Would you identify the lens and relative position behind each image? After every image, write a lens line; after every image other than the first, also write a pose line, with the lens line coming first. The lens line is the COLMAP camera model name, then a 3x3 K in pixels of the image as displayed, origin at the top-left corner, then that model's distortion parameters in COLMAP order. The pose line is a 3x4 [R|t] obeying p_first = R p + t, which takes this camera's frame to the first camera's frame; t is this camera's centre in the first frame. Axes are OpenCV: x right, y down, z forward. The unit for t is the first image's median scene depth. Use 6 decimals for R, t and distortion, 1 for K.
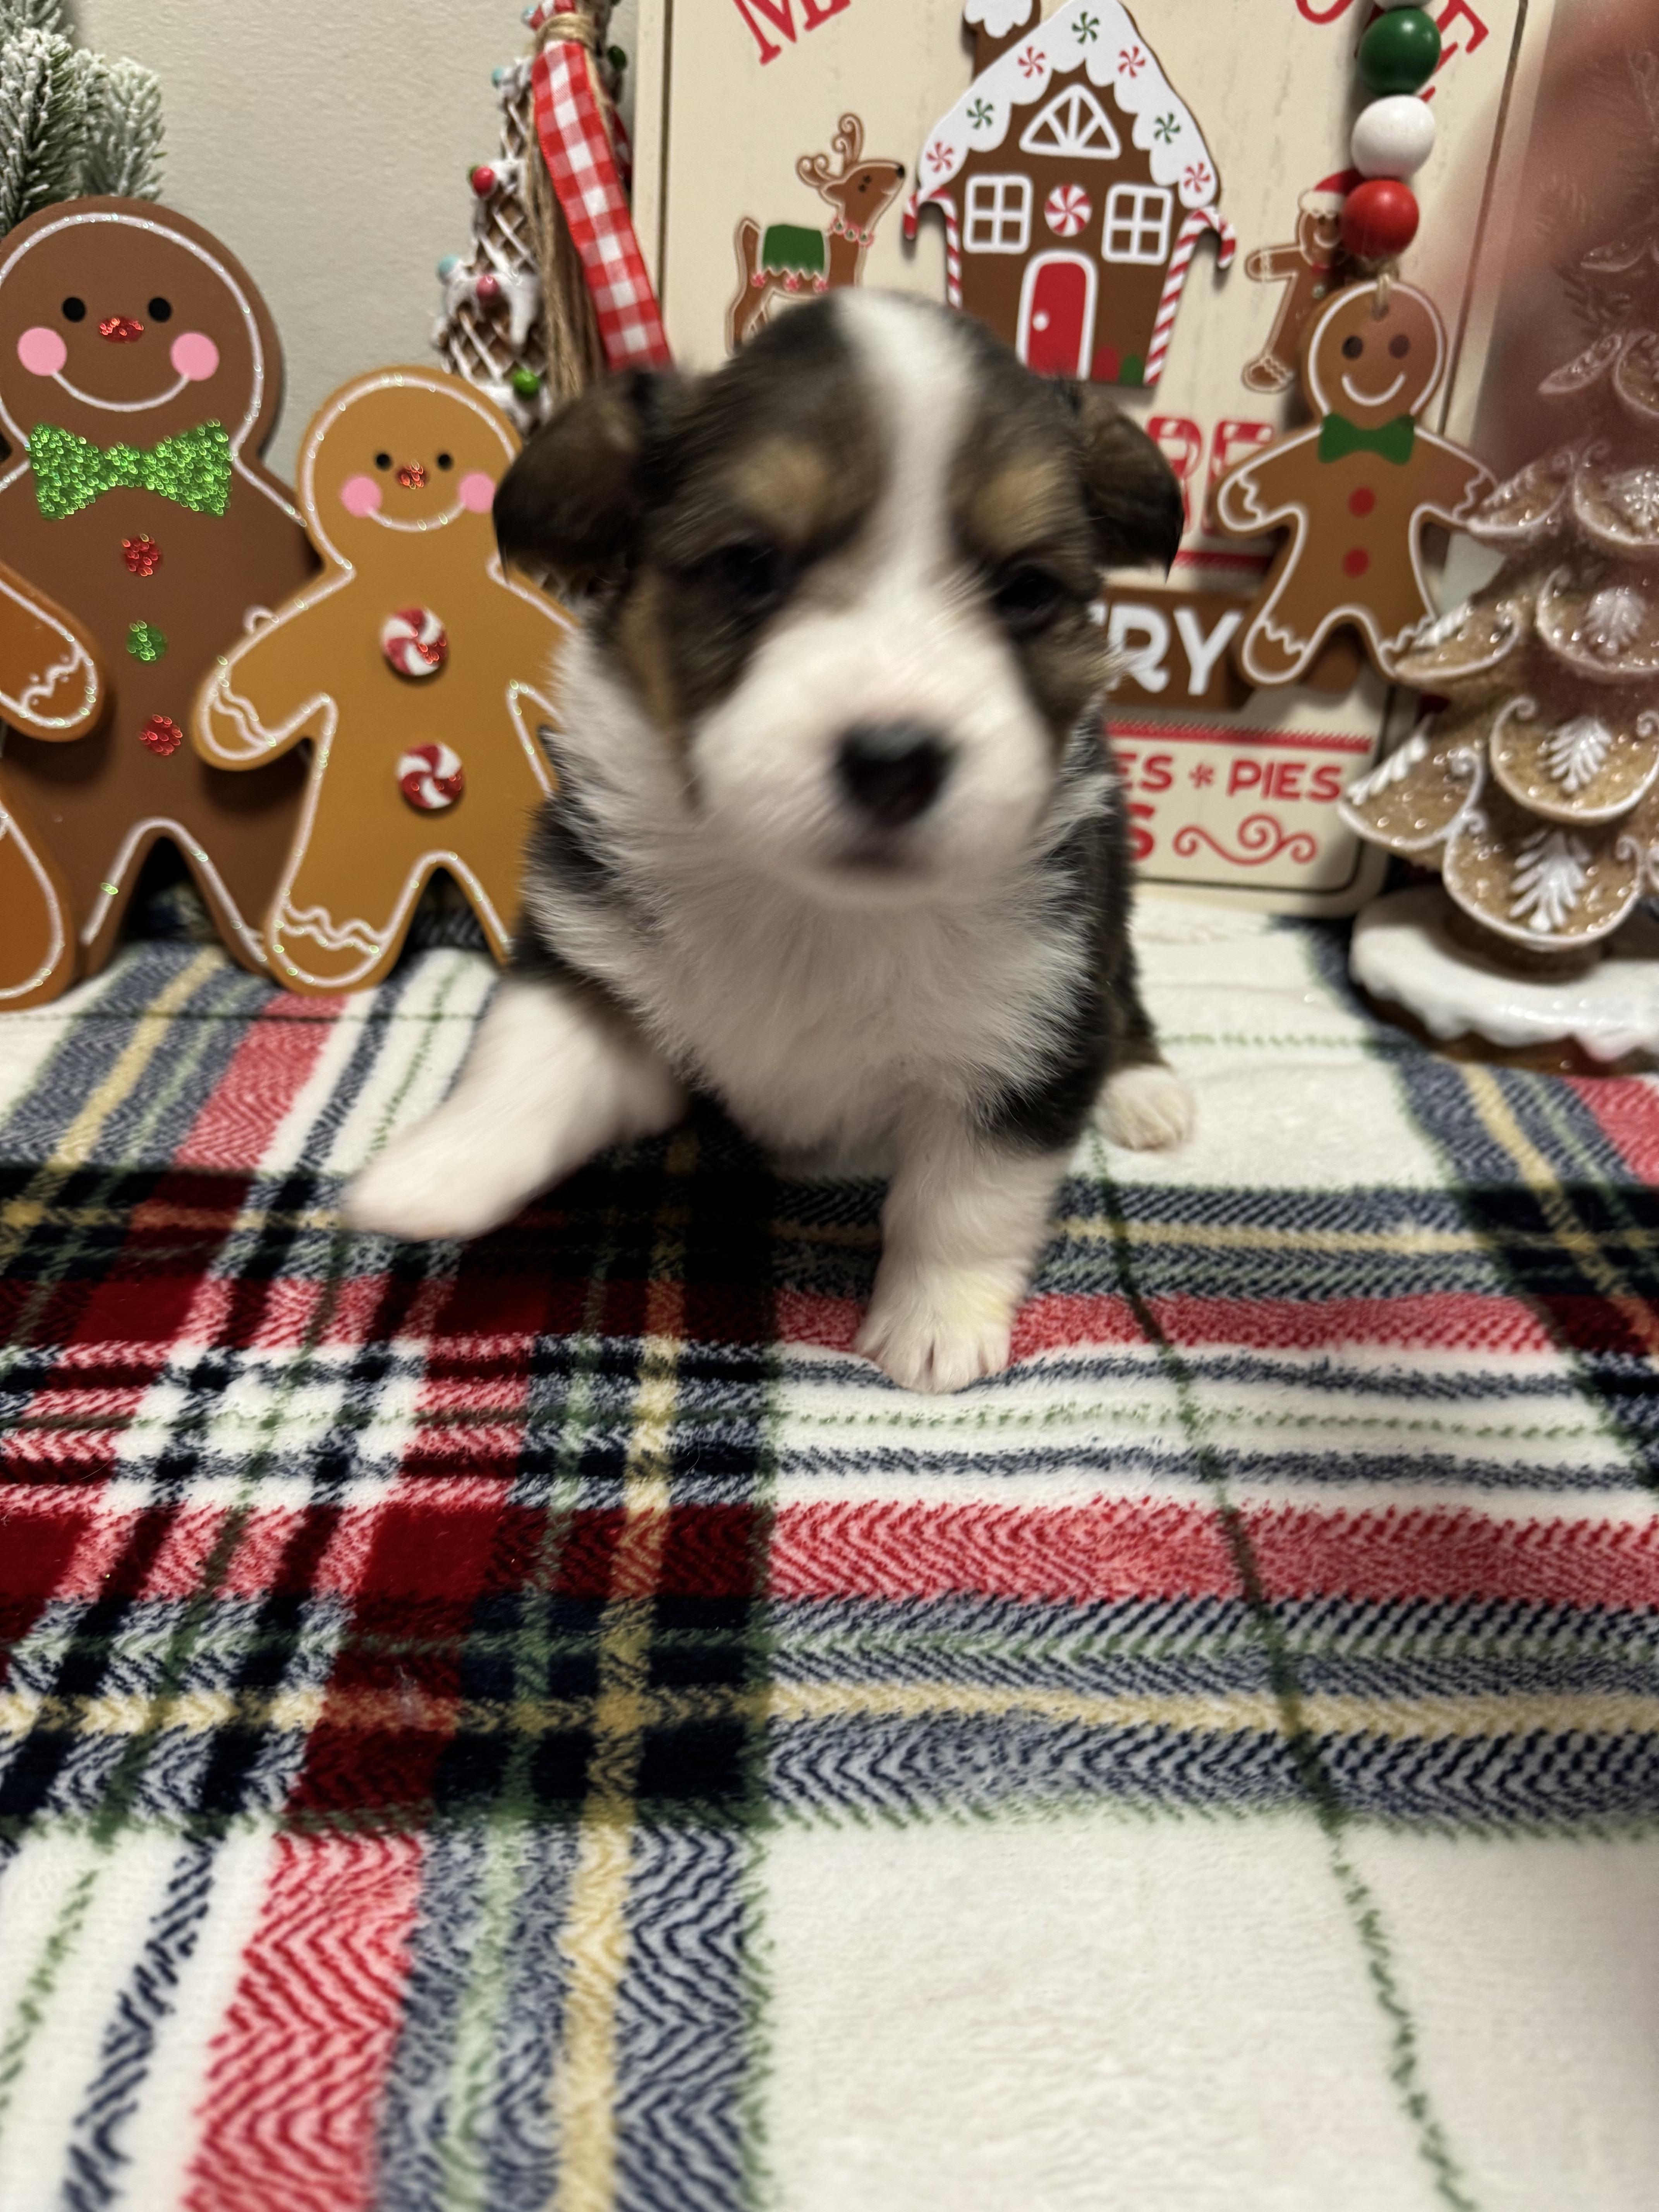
lens RADIAL K [[1553.4, 0, 829.5], [0, 1553.4, 1106.0], [0, 0, 1]] dist [-0.061037, 0.012198]
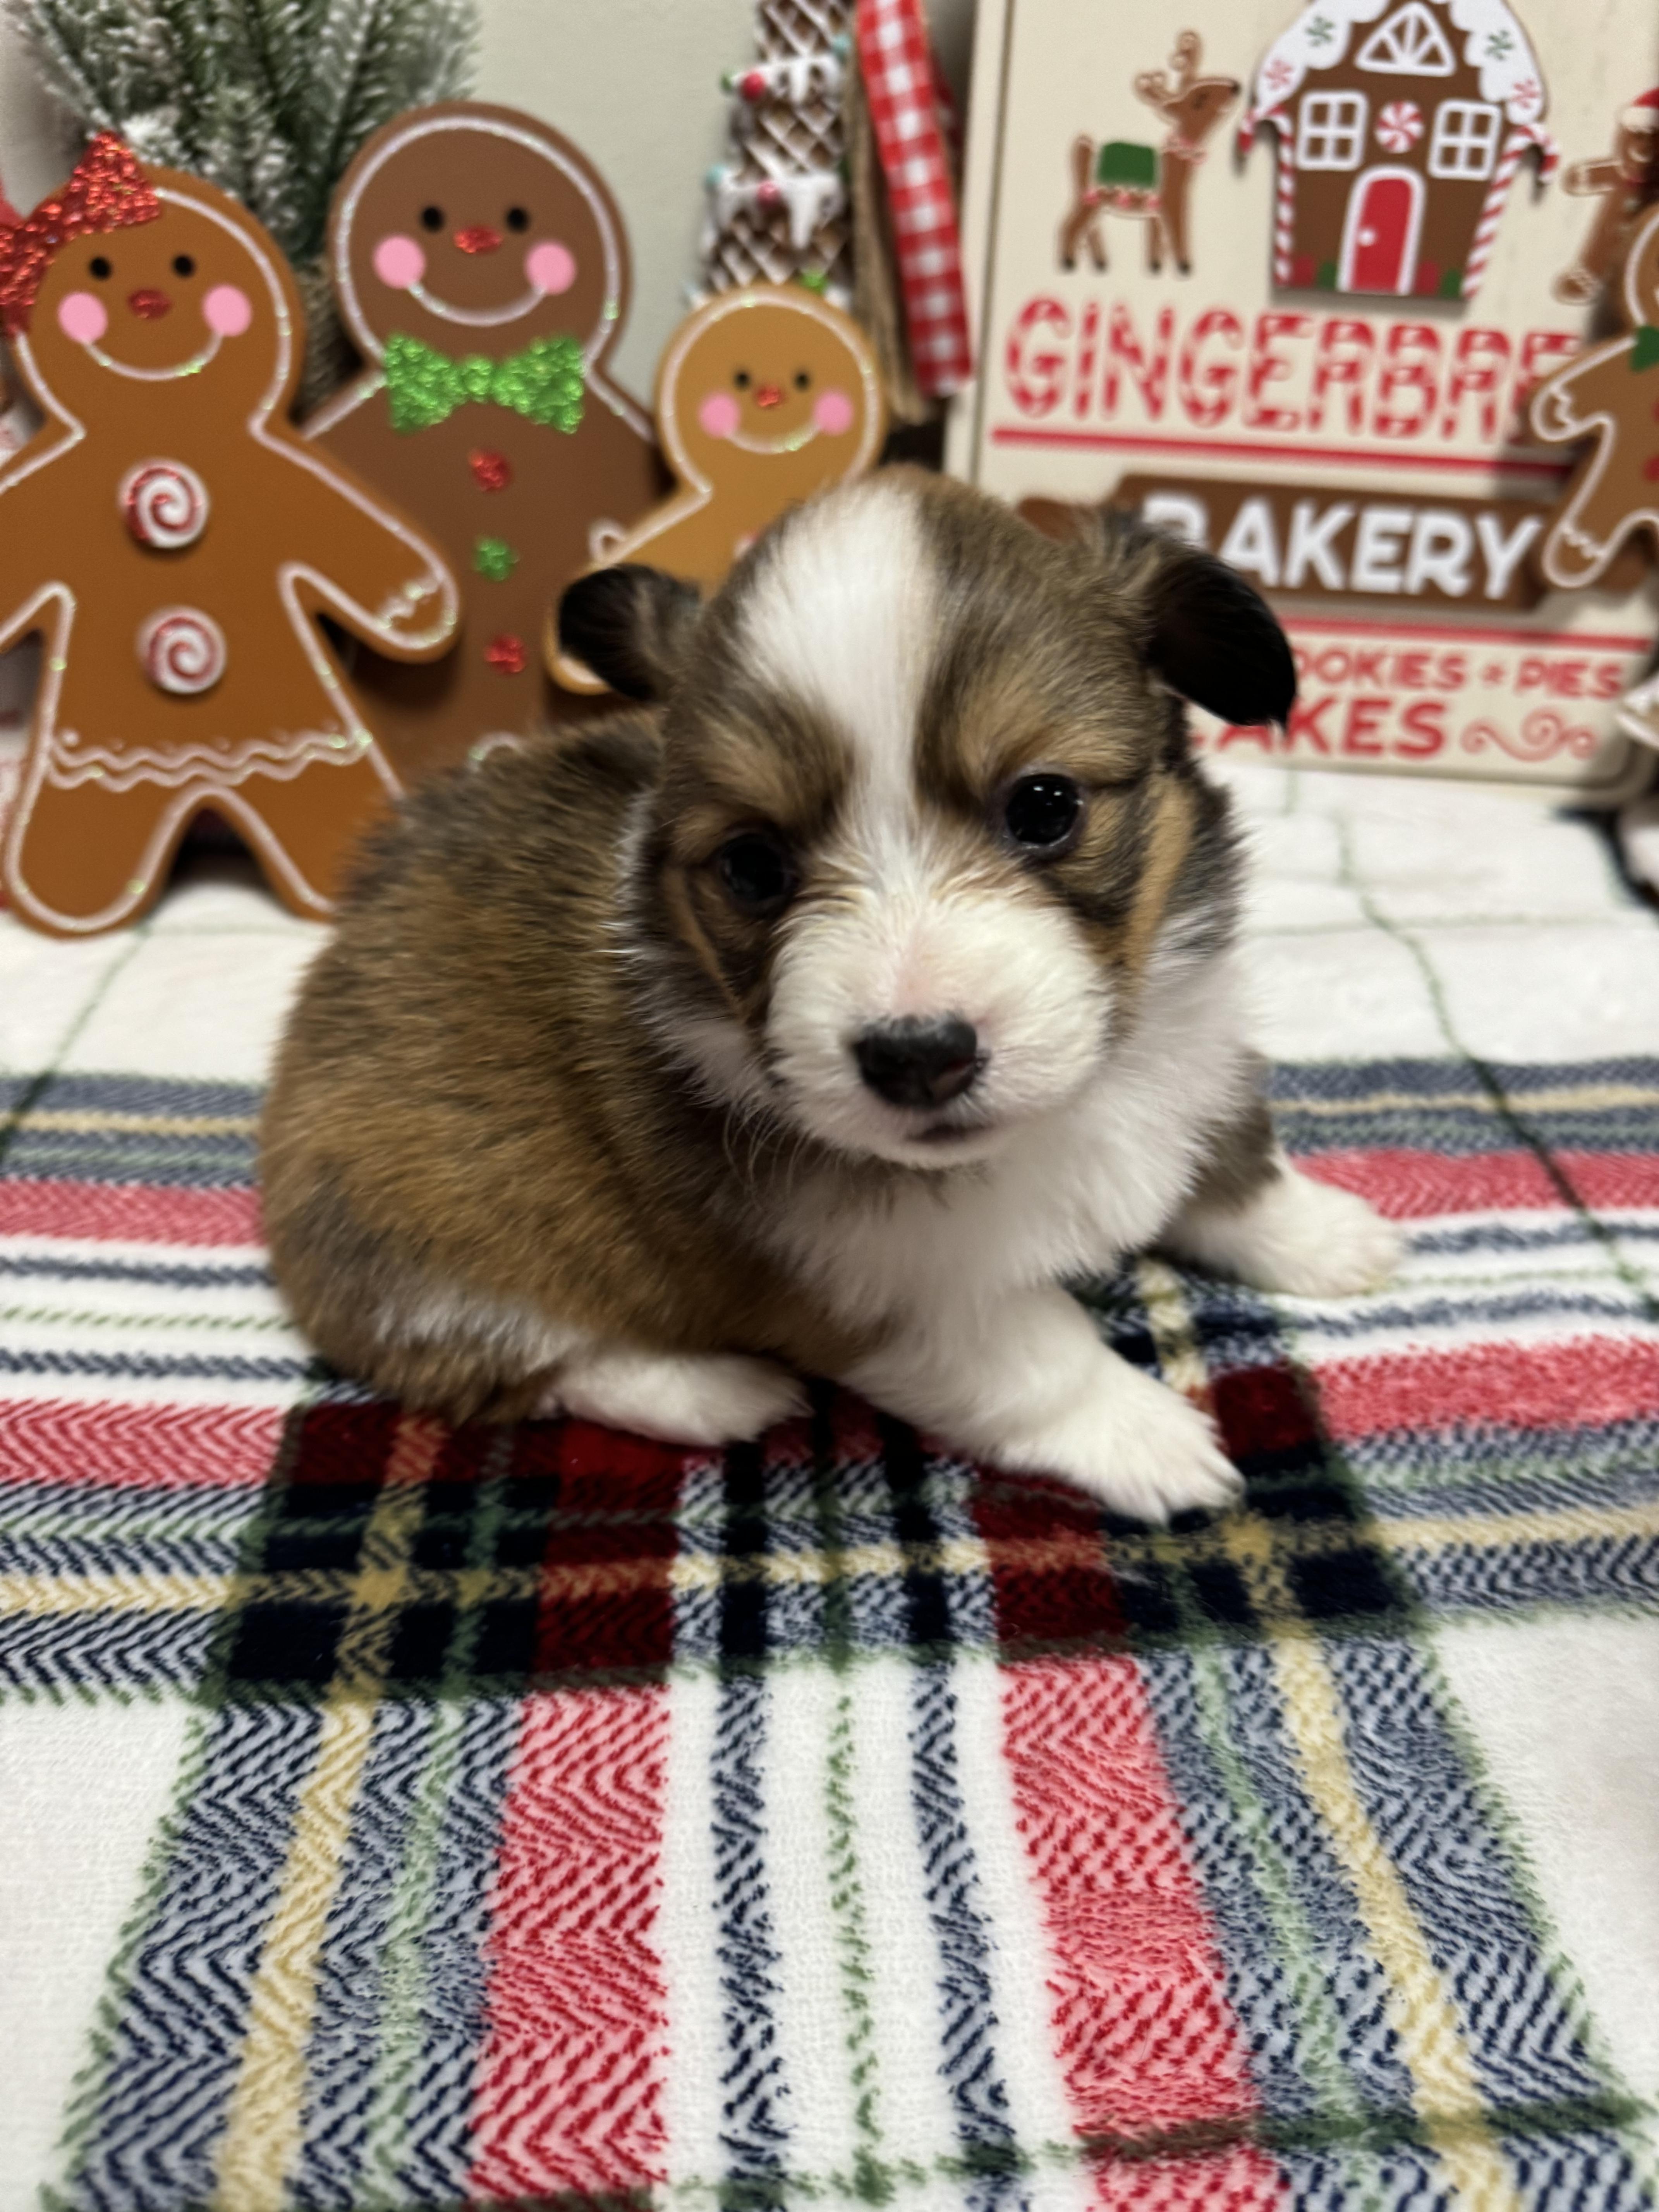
lens RADIAL K [[1581.7, 0, 822.5], [0, 1581.7, 1112.2], [0, 0, 1]] dist [-0.086510, 0.025381]
pose [[0.999663, -0.025846, -0.002489, -0.247026], [0.025964, 0.996103, 0.084286, -0.021402], [0.000301, -0.084322, 0.996439, -0.078868]]
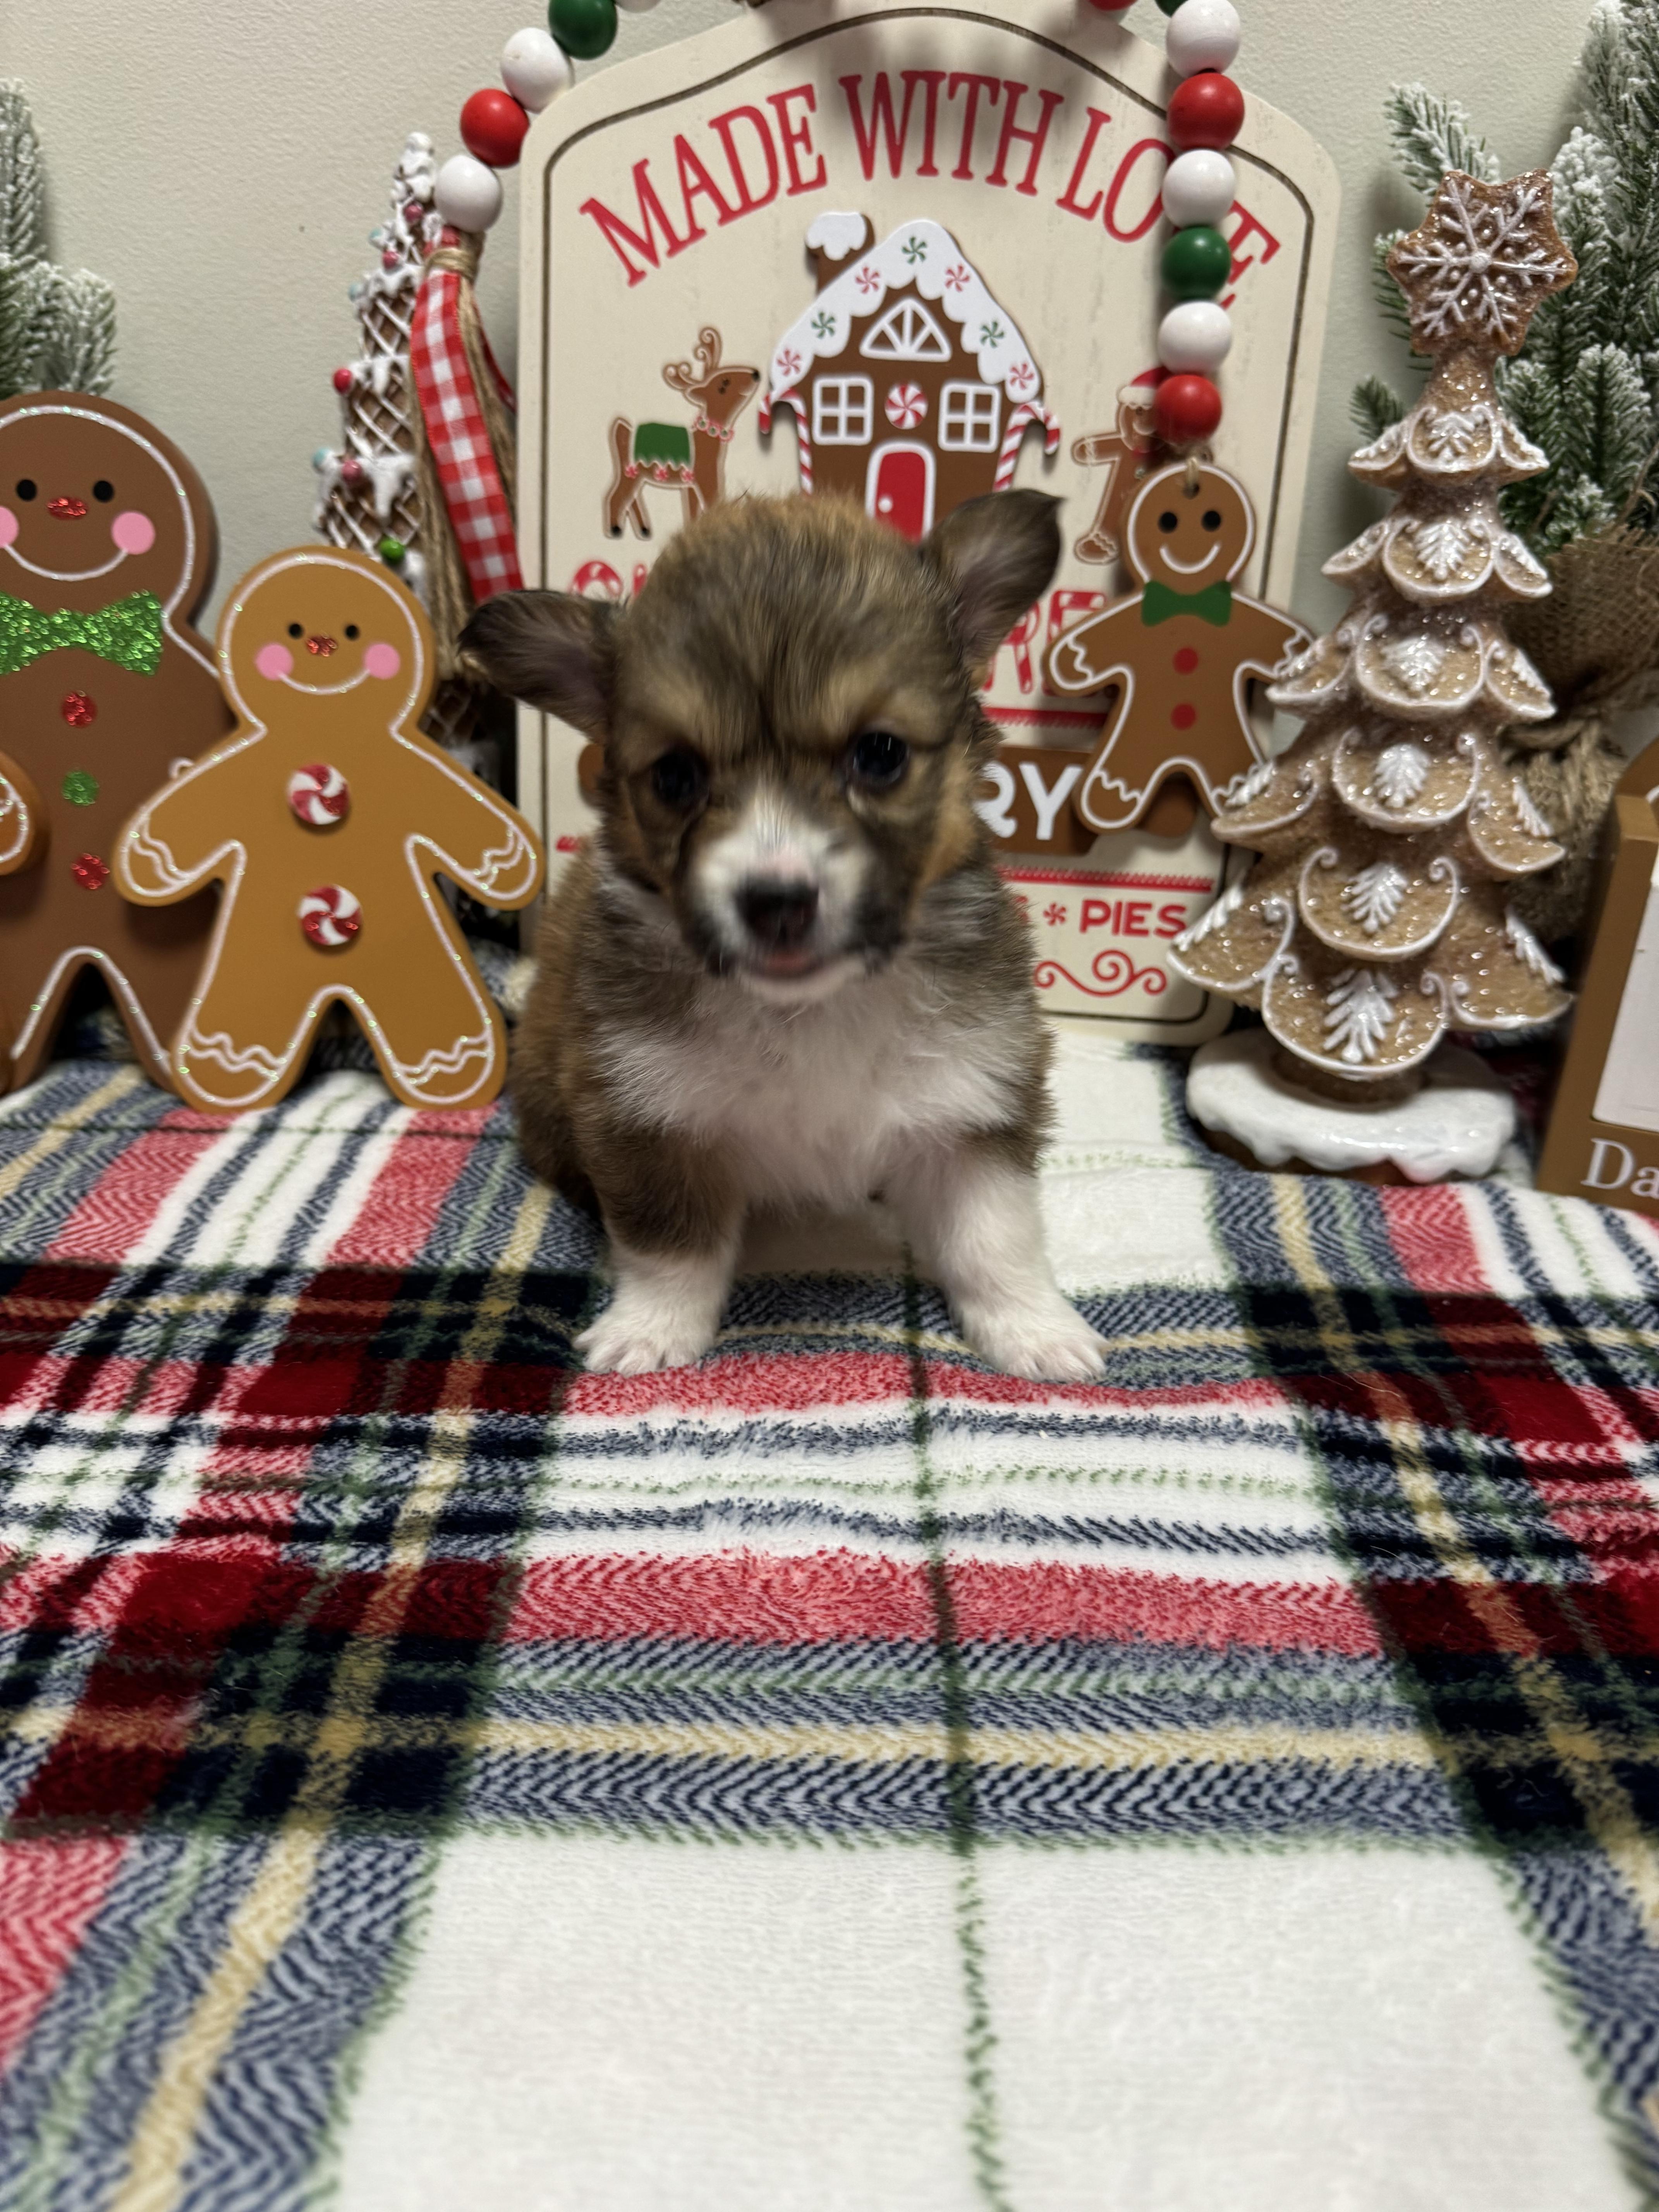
lens RADIAL K [[1581.7, 0, 822.5], [0, 1581.7, 1112.2], [0, 0, 1]] dist [-0.086510, 0.025381]
pose [[0.998520, 0.010449, -0.053373, 0.161240], [-0.014924, 0.996342, -0.084137, 0.016237], [0.052299, 0.084809, 0.995024, -0.080102]]
